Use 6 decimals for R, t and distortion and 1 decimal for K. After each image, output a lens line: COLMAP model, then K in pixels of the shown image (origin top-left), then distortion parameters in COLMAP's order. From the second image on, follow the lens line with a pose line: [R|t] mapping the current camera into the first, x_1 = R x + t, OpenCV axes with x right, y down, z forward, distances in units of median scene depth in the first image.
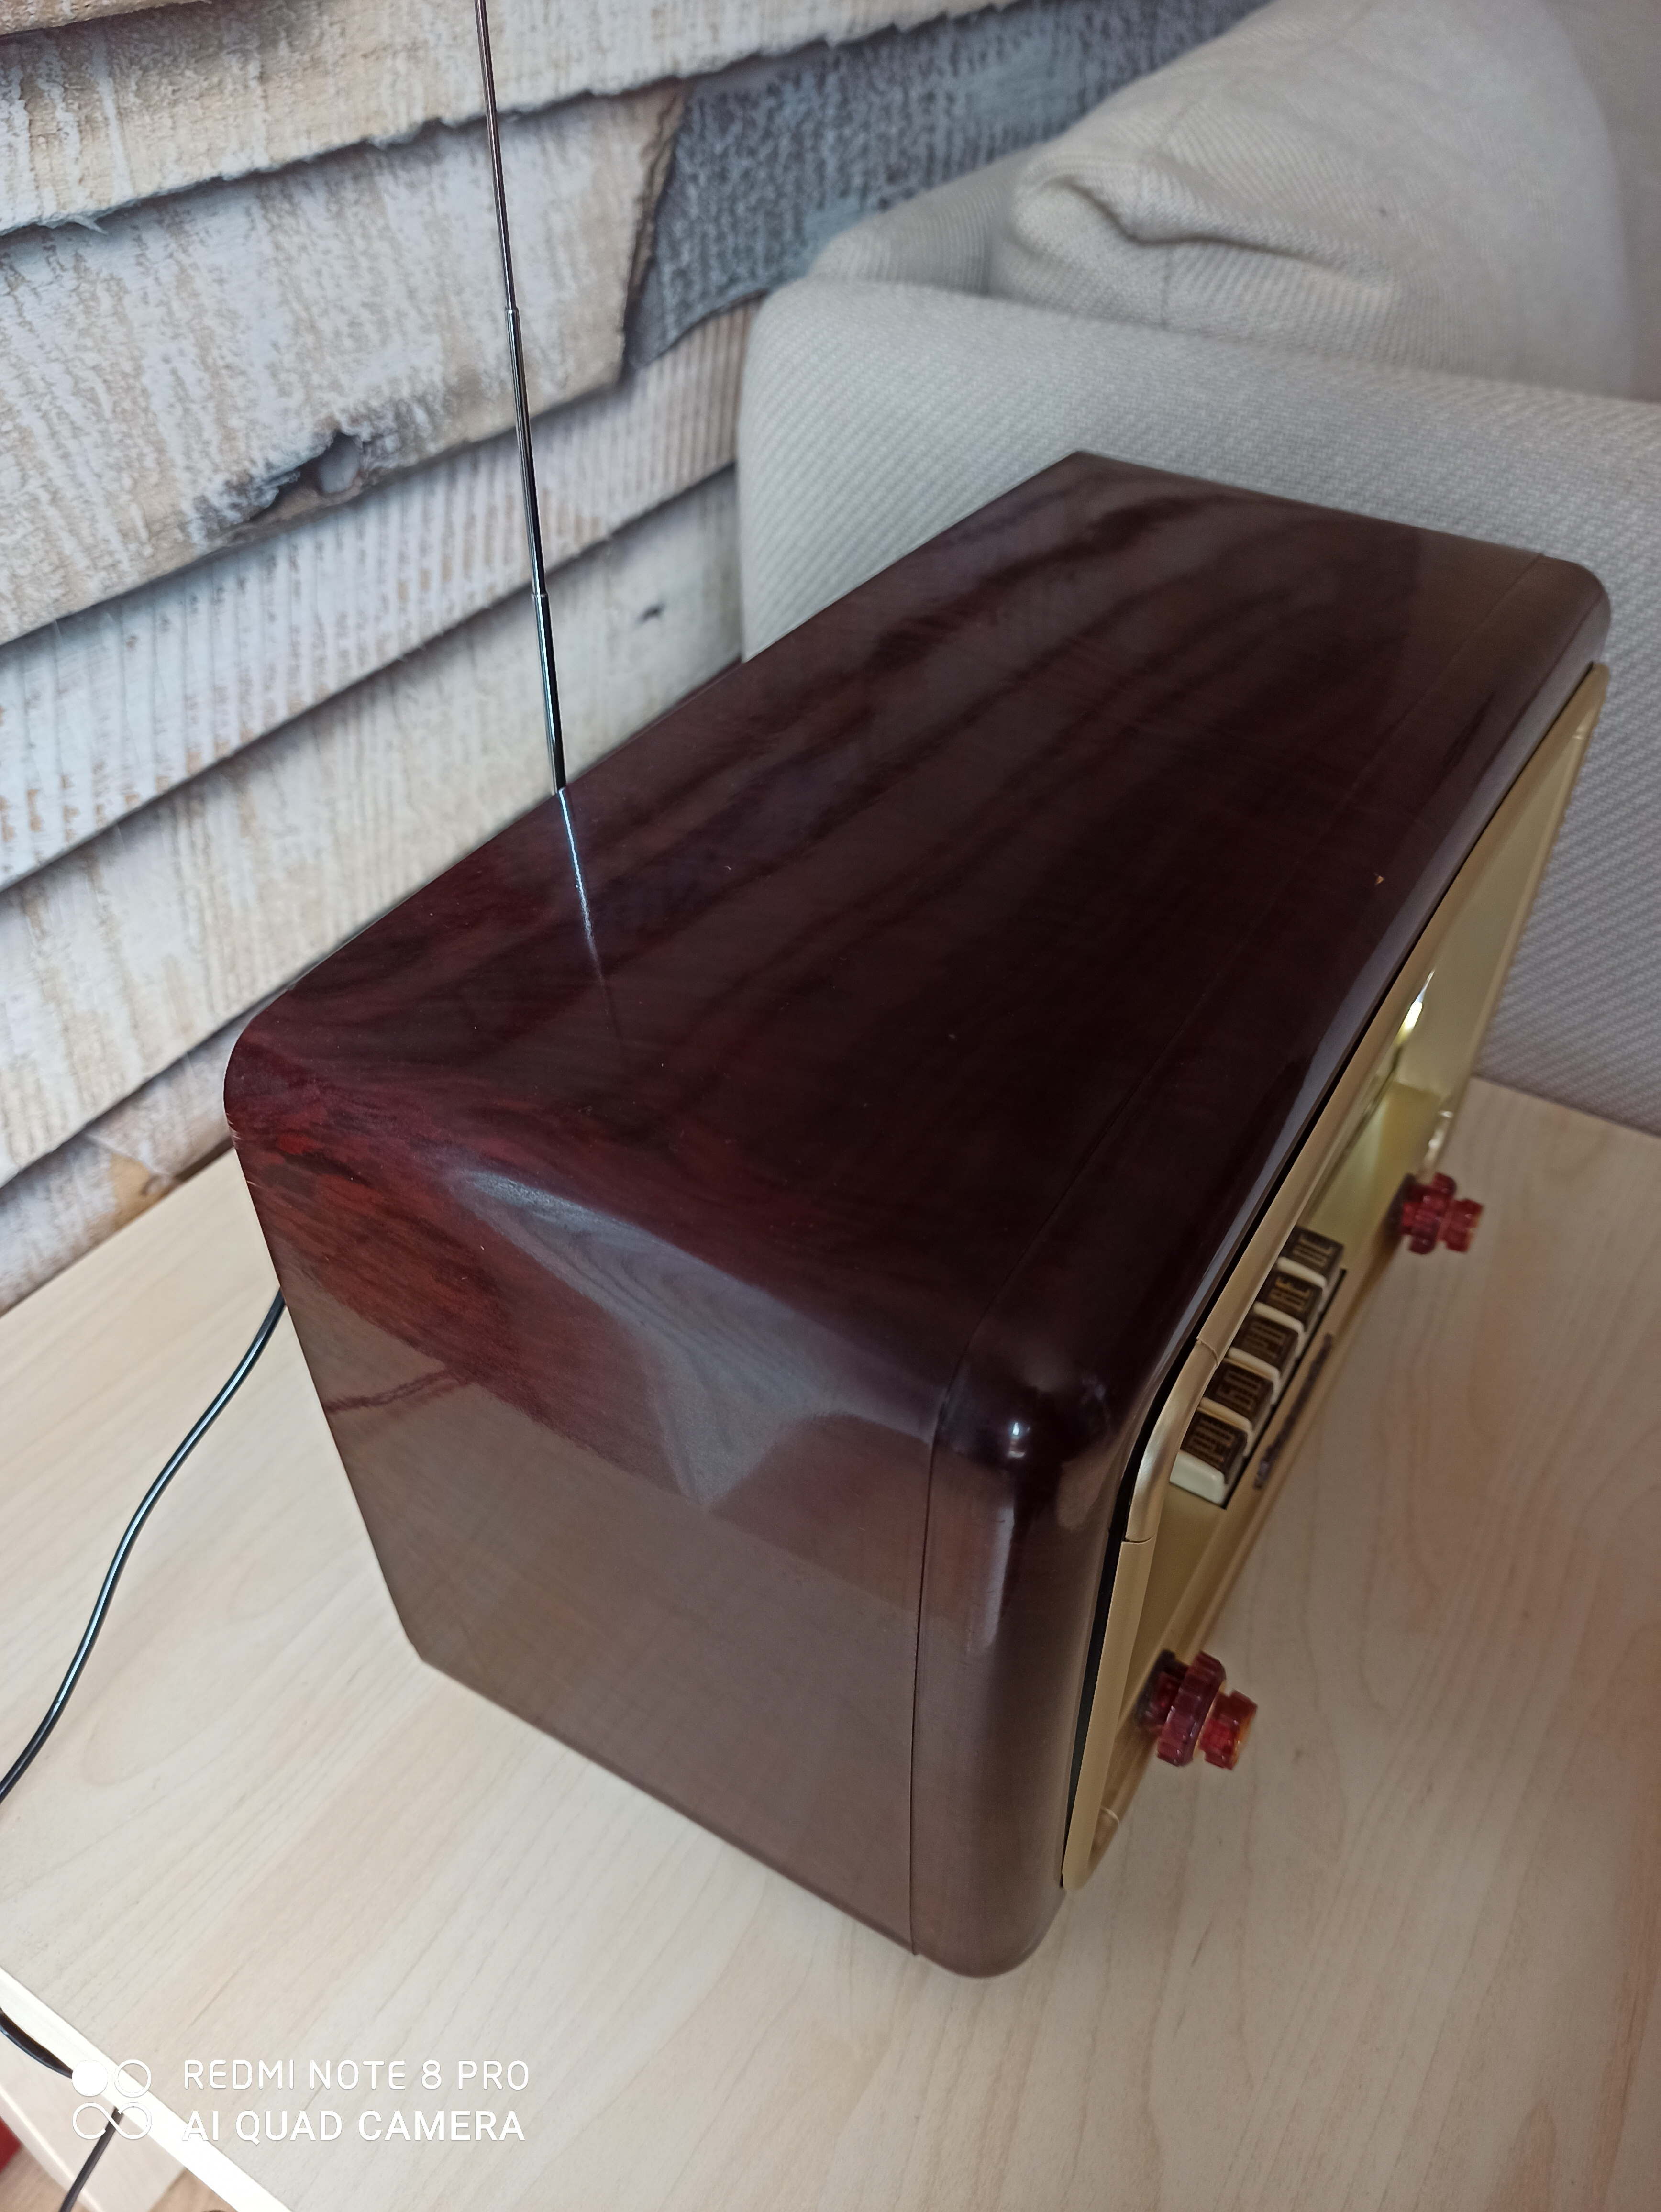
lens RADIAL K [[1668.4, 0, 838.6], [0, 1668.4, 1086.6], [0, 0, 1]] dist [0.035609, -0.043956]
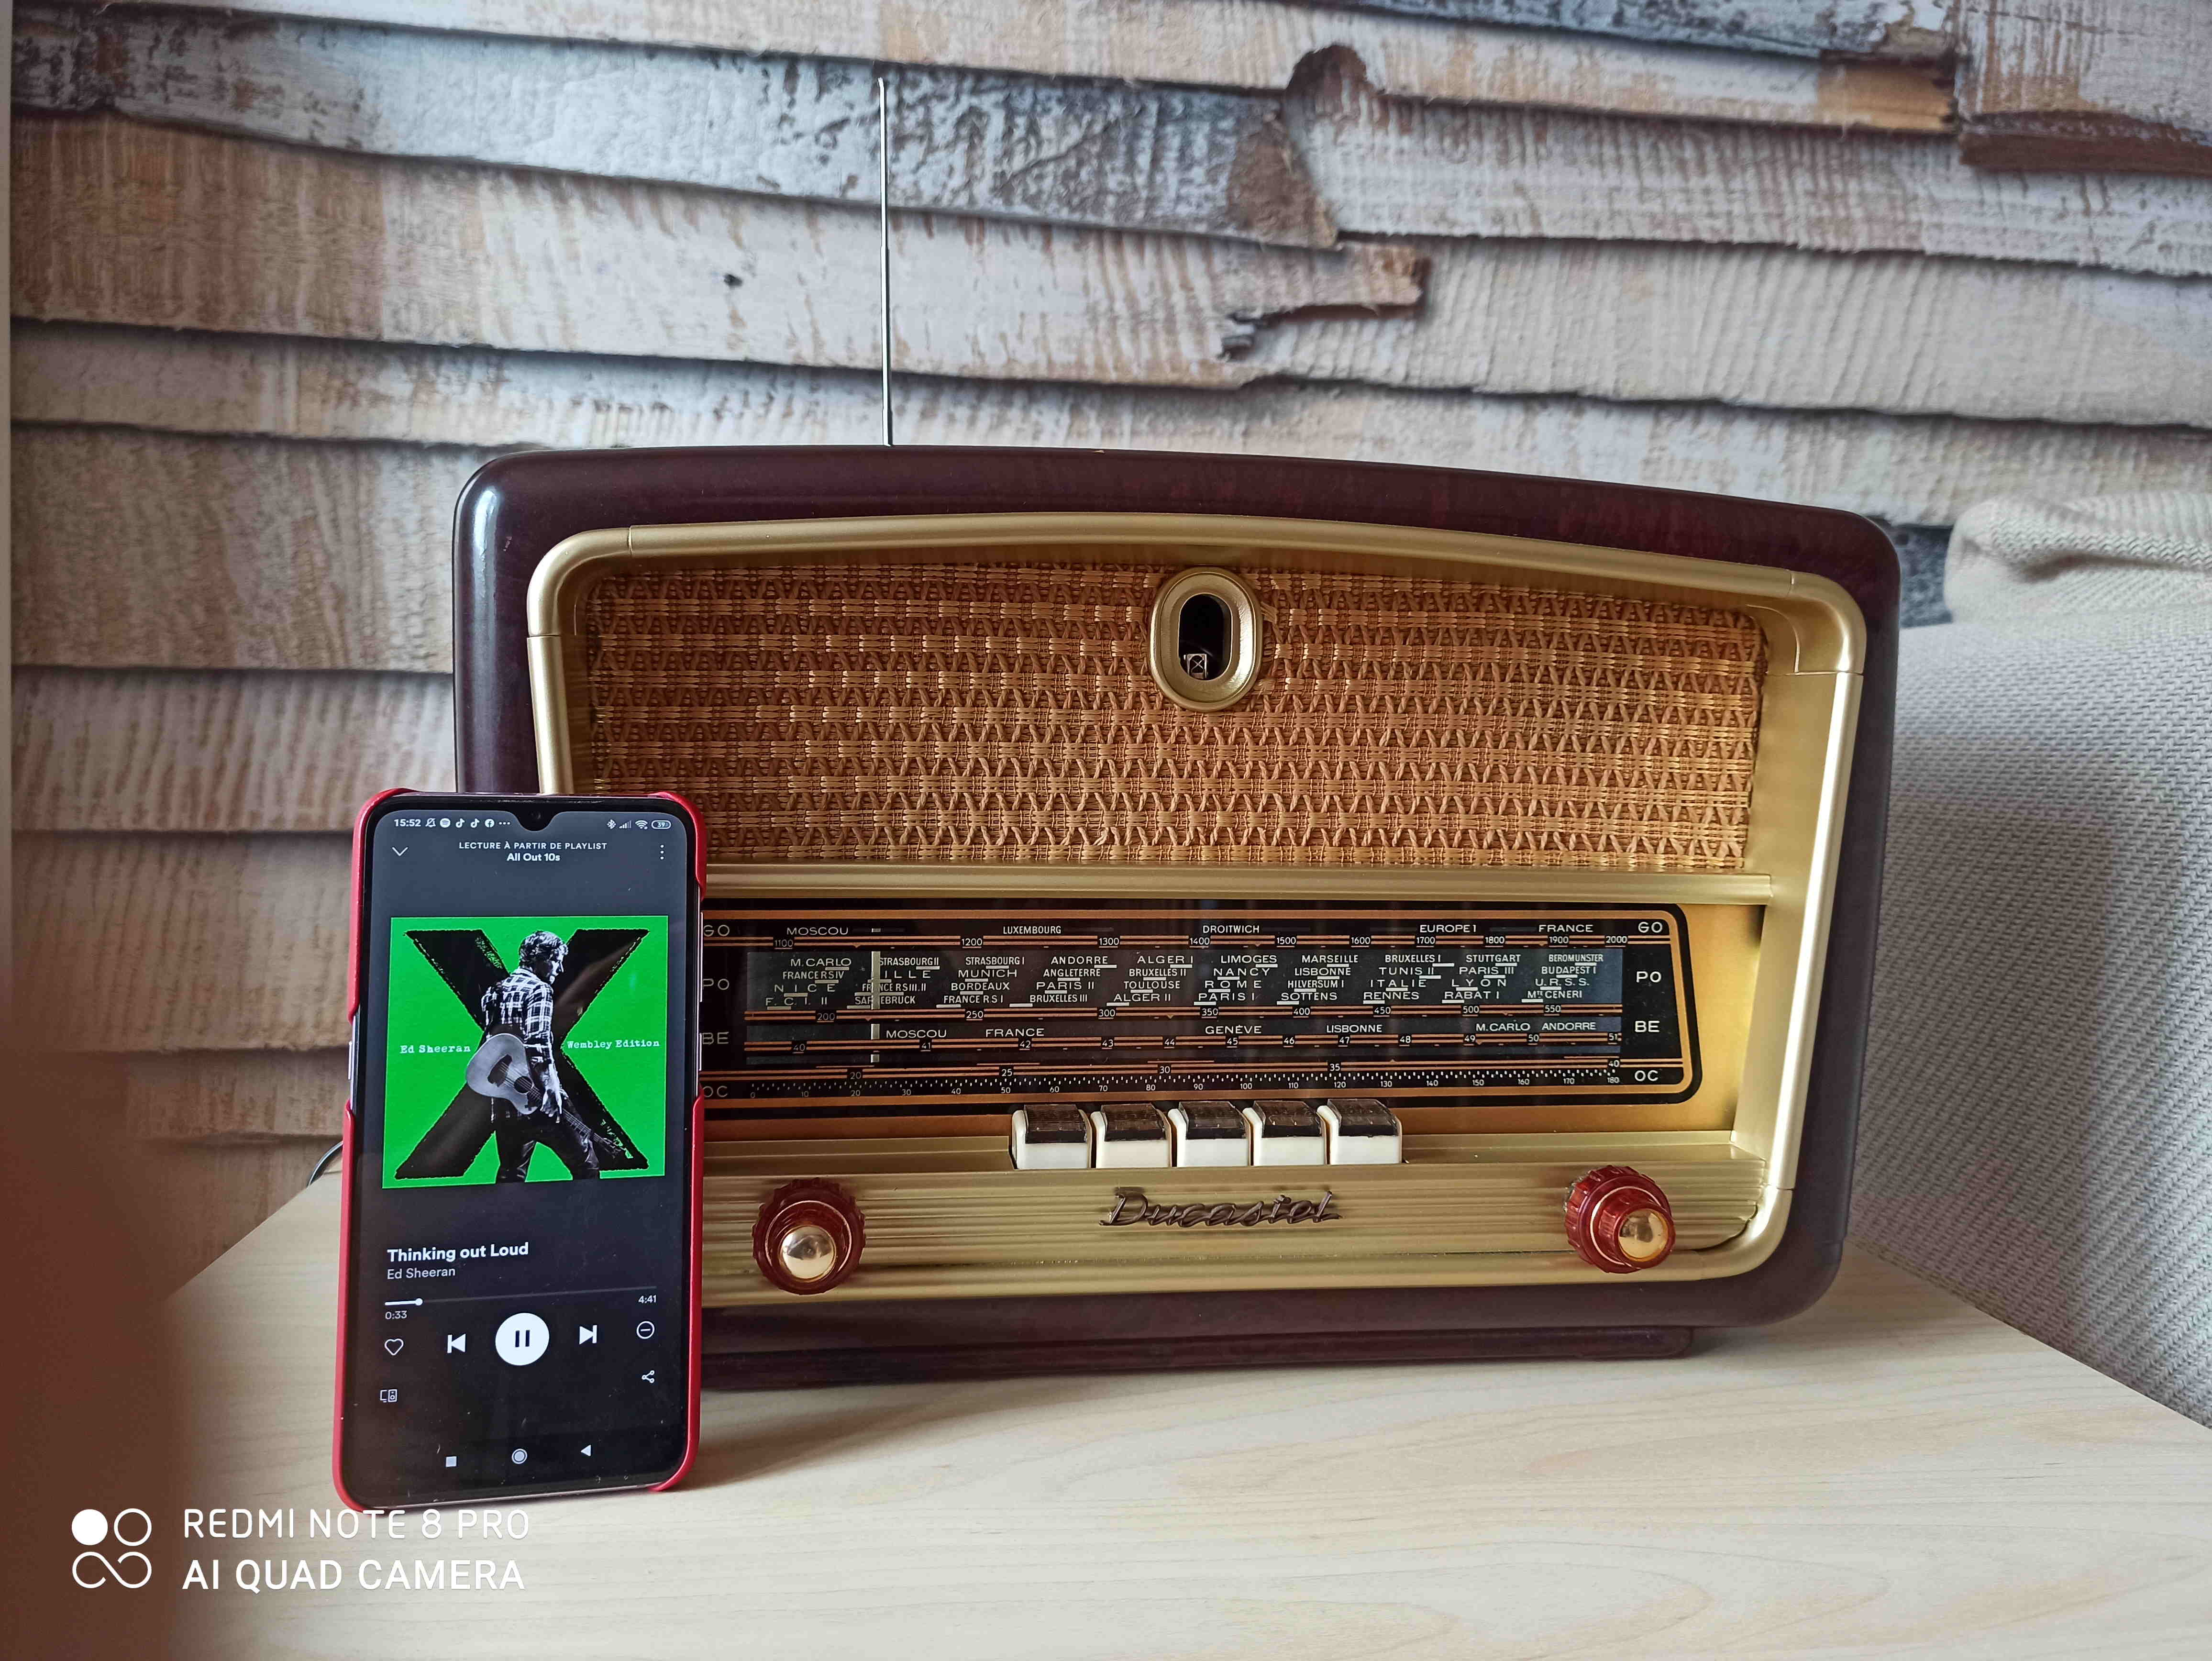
lens RADIAL K [[1668.4, 0, 1118.0], [0, 1668.4, 821.5], [0, 0, 1]] dist [0.035609, -0.043956]
pose [[0.637007, 0.034873, -0.770069, 0.752583], [-0.497998, 0.781147, -0.376573, 0.321755], [0.588405, 0.623372, 0.514963, 0.306770]]
